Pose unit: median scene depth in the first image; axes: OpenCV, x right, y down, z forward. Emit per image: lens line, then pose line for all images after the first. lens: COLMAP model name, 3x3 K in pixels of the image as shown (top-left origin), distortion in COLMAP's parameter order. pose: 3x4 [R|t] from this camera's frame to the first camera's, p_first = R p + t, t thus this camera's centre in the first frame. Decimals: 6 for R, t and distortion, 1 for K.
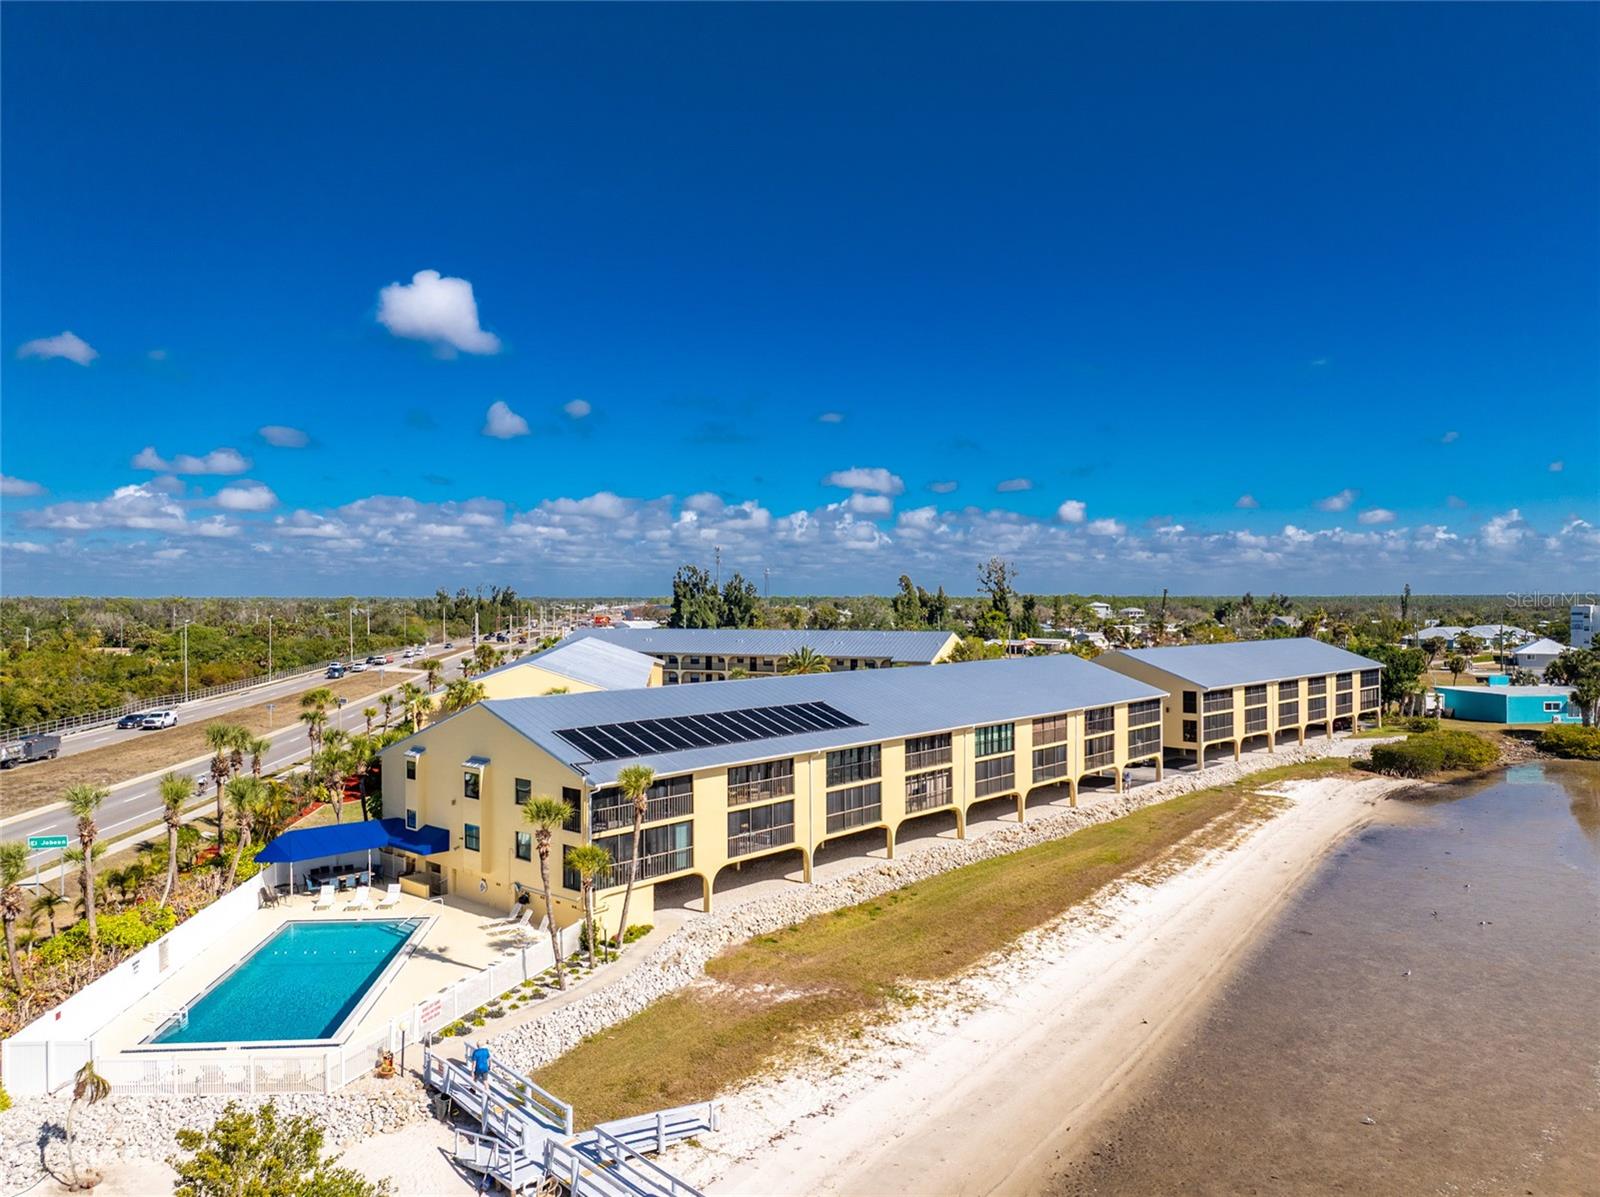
lens RADIAL K [[1127.9, 0, 800.0], [0, 1127.9, 598.5], [0, 0, 1]] dist [-0.032155, -0.009298]
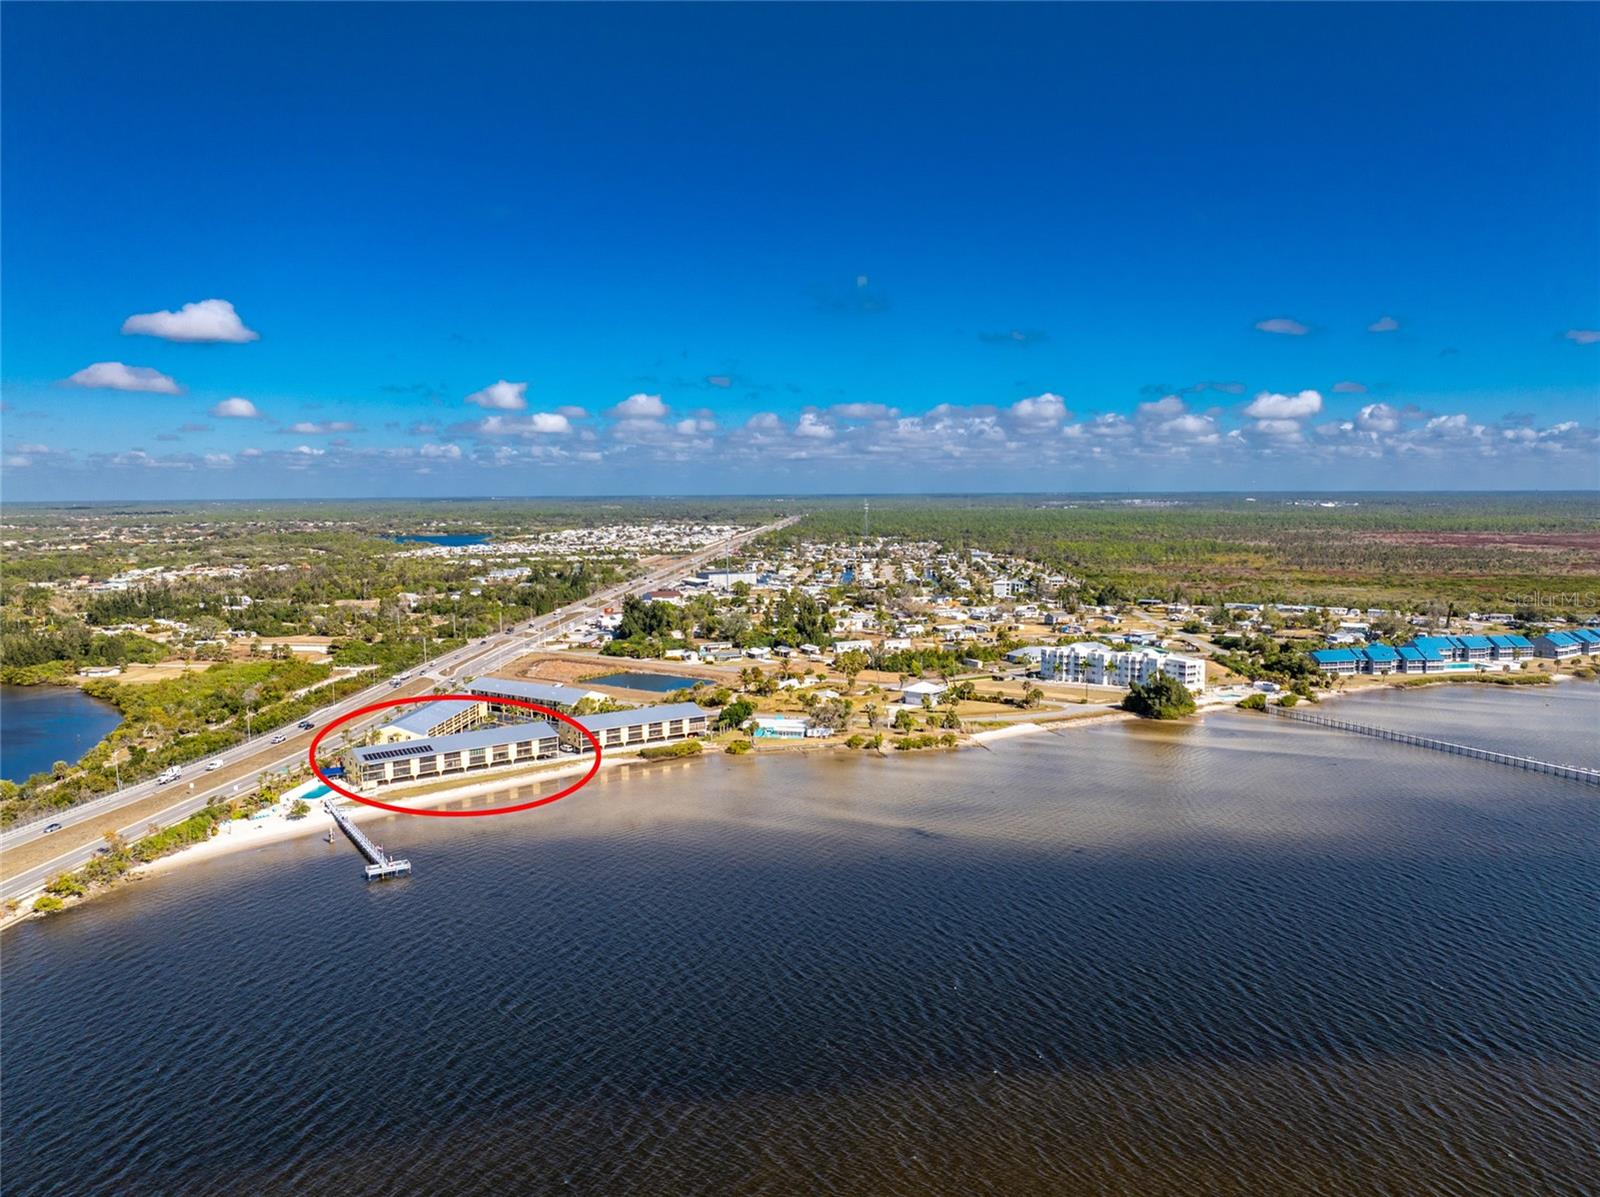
lens RADIAL K [[1147.4, 0, 800.0], [0, 1147.4, 598.5], [0, 0, 1]] dist [-0.008330, -0.052232]
pose [[0.984276, 0.013223, -0.176144, 2.524905], [0.004349, 0.995077, 0.099005, -1.048455], [0.176586, -0.098215, 0.979373, -3.588597]]
